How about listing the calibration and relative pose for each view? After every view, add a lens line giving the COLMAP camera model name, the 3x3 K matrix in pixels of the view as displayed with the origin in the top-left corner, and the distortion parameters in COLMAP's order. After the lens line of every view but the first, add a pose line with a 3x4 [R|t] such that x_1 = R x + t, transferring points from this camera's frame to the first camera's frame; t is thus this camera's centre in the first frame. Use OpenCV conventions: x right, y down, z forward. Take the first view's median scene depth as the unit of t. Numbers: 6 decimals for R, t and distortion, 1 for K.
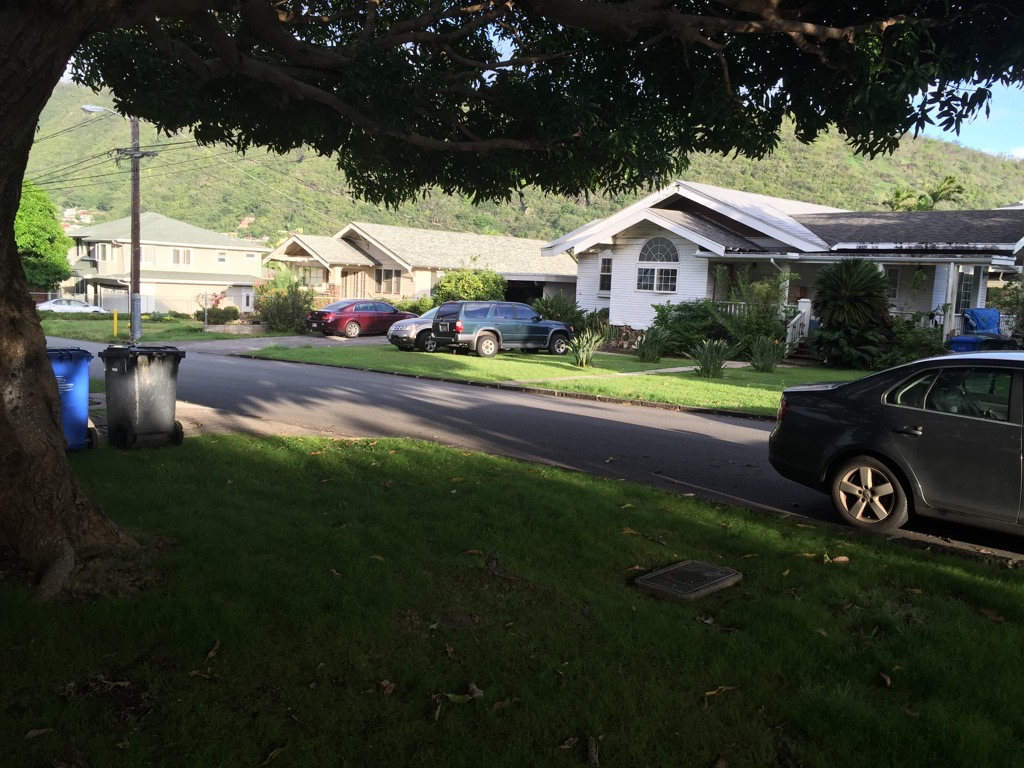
lens RADIAL K [[876.0, 0, 512.4], [0, 876.0, 384.4], [0, 0, 1]] dist [0.060560, -0.076287]
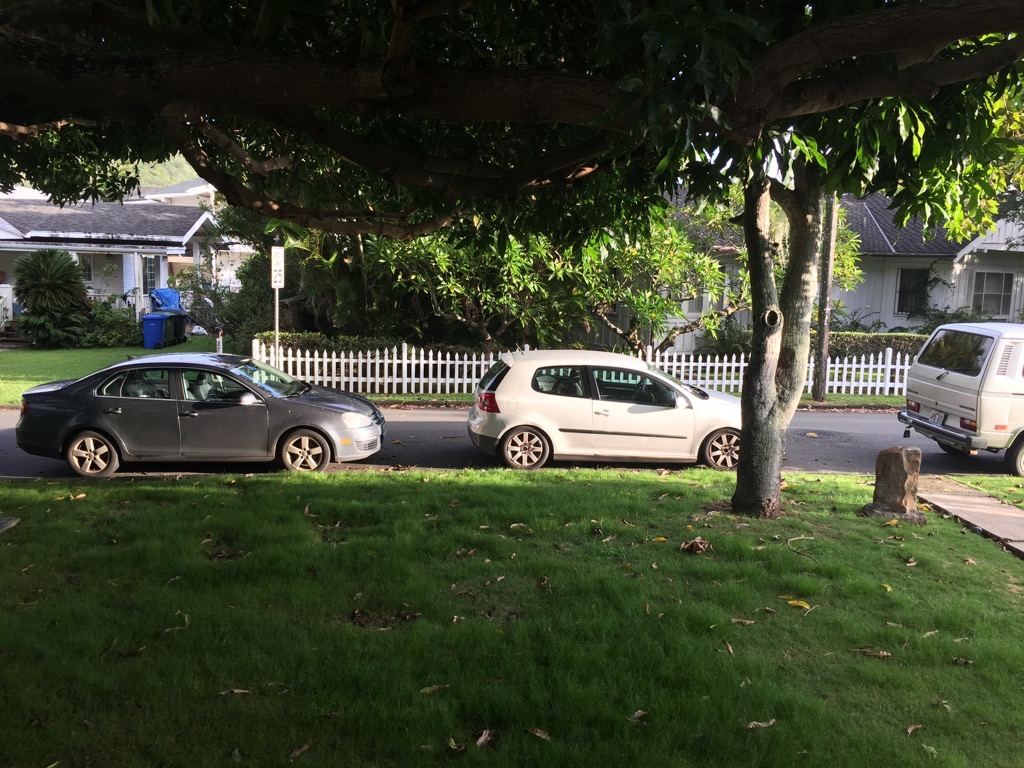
lens RADIAL K [[876.0, 0, 514.7], [0, 876.0, 379.6], [0, 0, 1]] dist [0.060560, -0.076287]
pose [[0.659314, -0.120018, 0.742227, -0.197403], [0.086782, 0.992727, 0.083436, -0.058176], [-0.746843, 0.009401, 0.664934, -0.473662]]
